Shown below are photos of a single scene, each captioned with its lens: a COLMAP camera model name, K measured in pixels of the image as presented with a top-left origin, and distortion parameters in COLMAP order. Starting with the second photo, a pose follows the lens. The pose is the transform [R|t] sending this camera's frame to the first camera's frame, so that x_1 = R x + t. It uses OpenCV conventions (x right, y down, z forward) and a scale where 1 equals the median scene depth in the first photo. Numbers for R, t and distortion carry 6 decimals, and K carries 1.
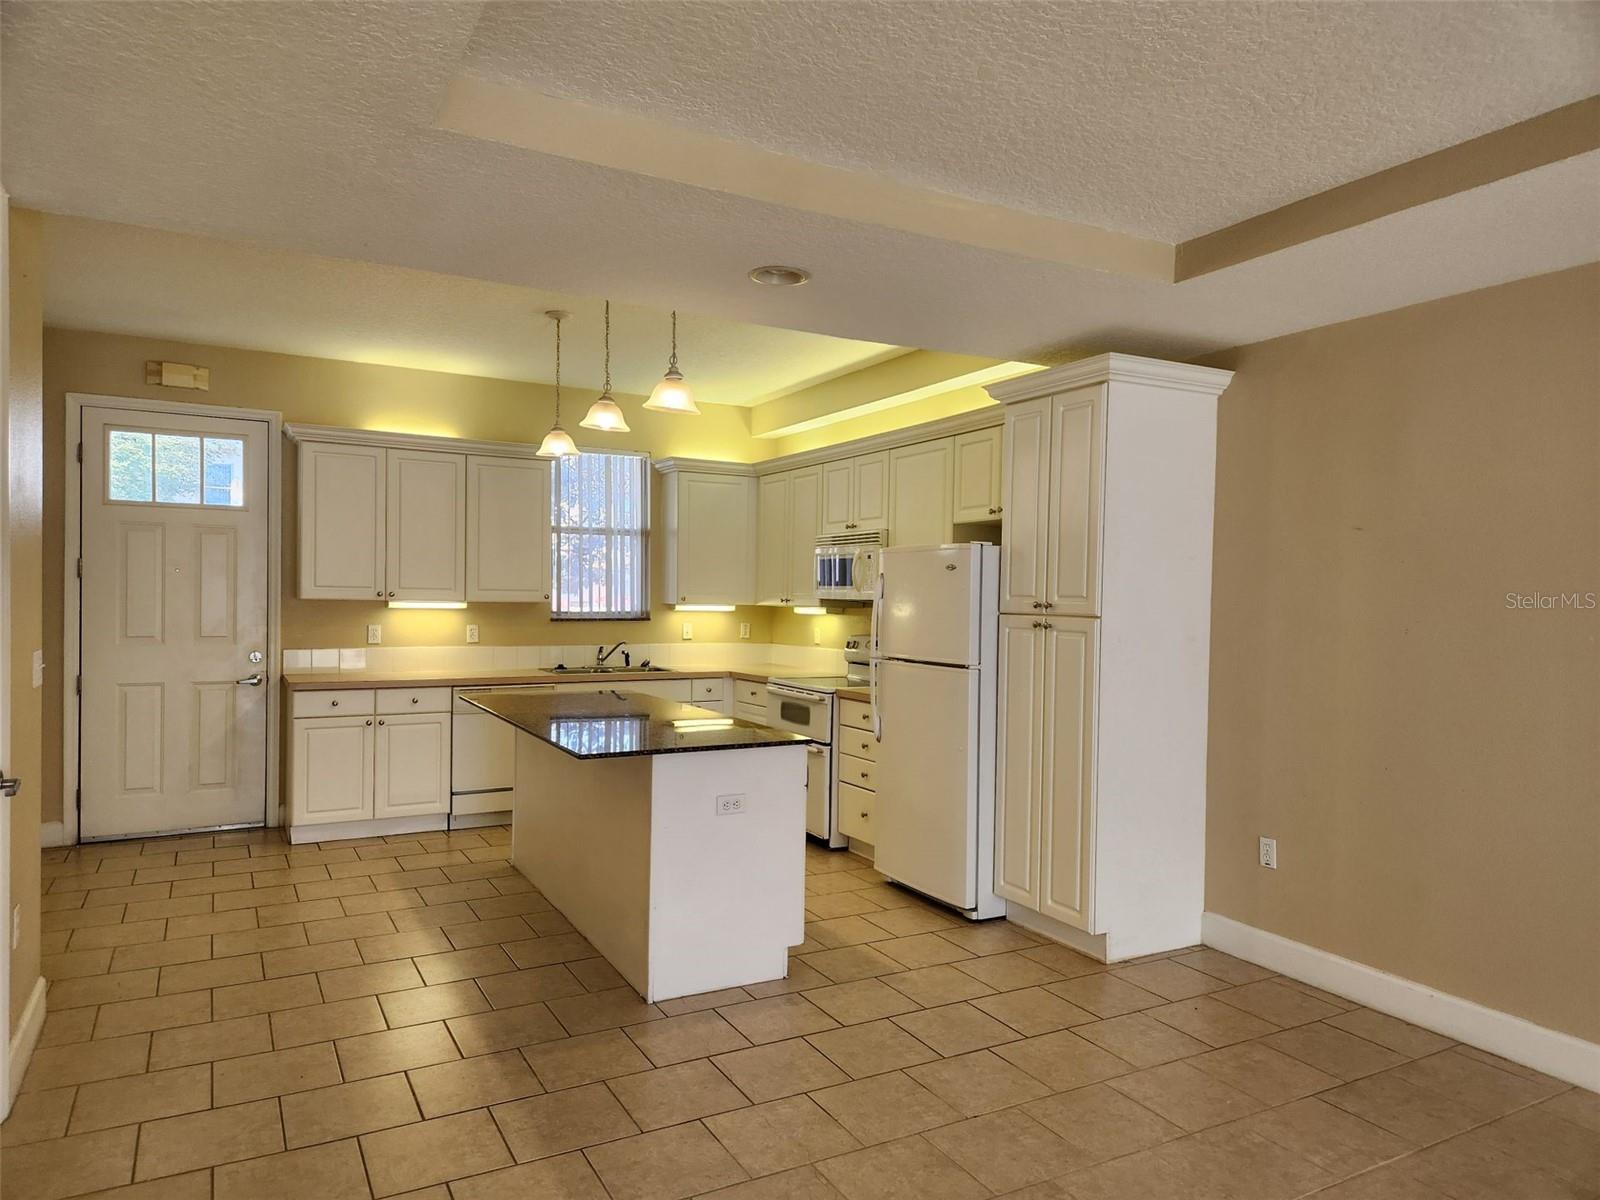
lens RADIAL K [[1055.4, 0, 801.9], [0, 1055.4, 627.0], [0, 0, 1]] dist [0.093730, -0.083238]
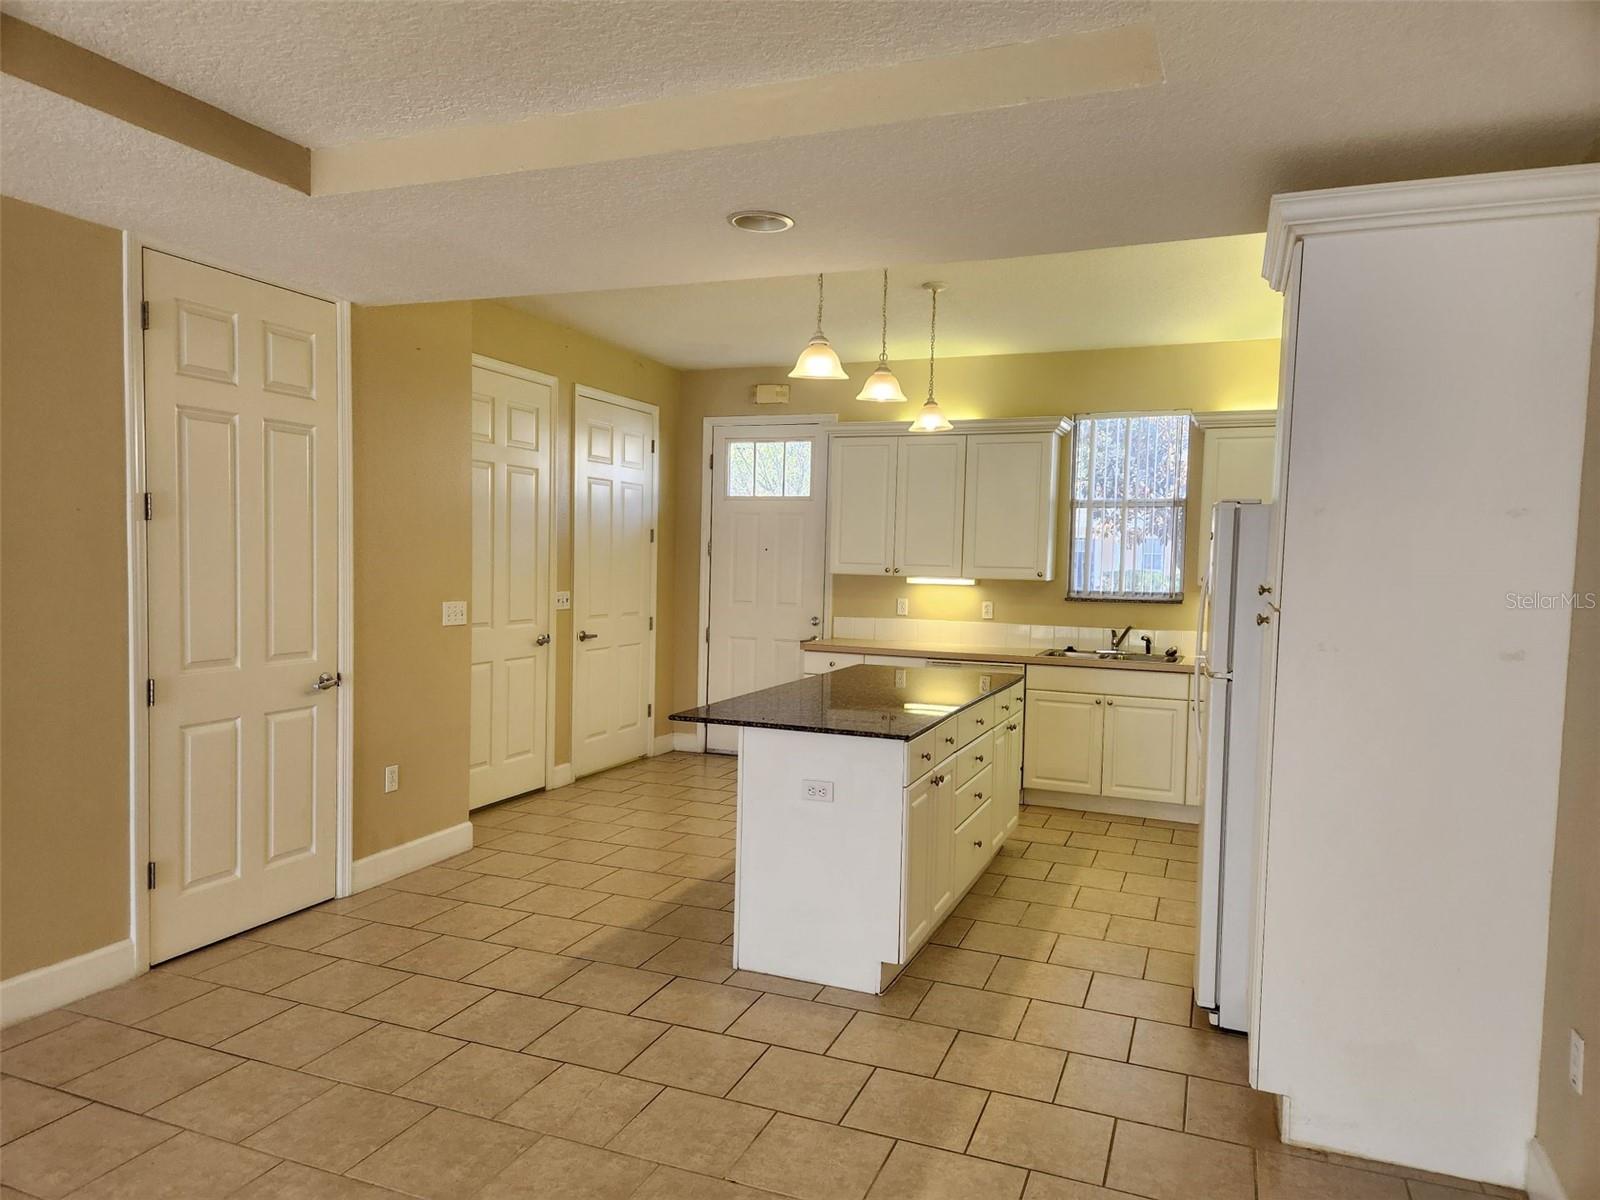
lens RADIAL K [[1055.4, 0, 801.9], [0, 1055.4, 627.0], [0, 0, 1]] dist [0.093730, -0.083238]
pose [[0.636309, 0.051227, -0.769732, 0.416859], [-0.038378, 0.998659, 0.034737, -0.006876], [0.770479, 0.007437, 0.637422, 0.250297]]
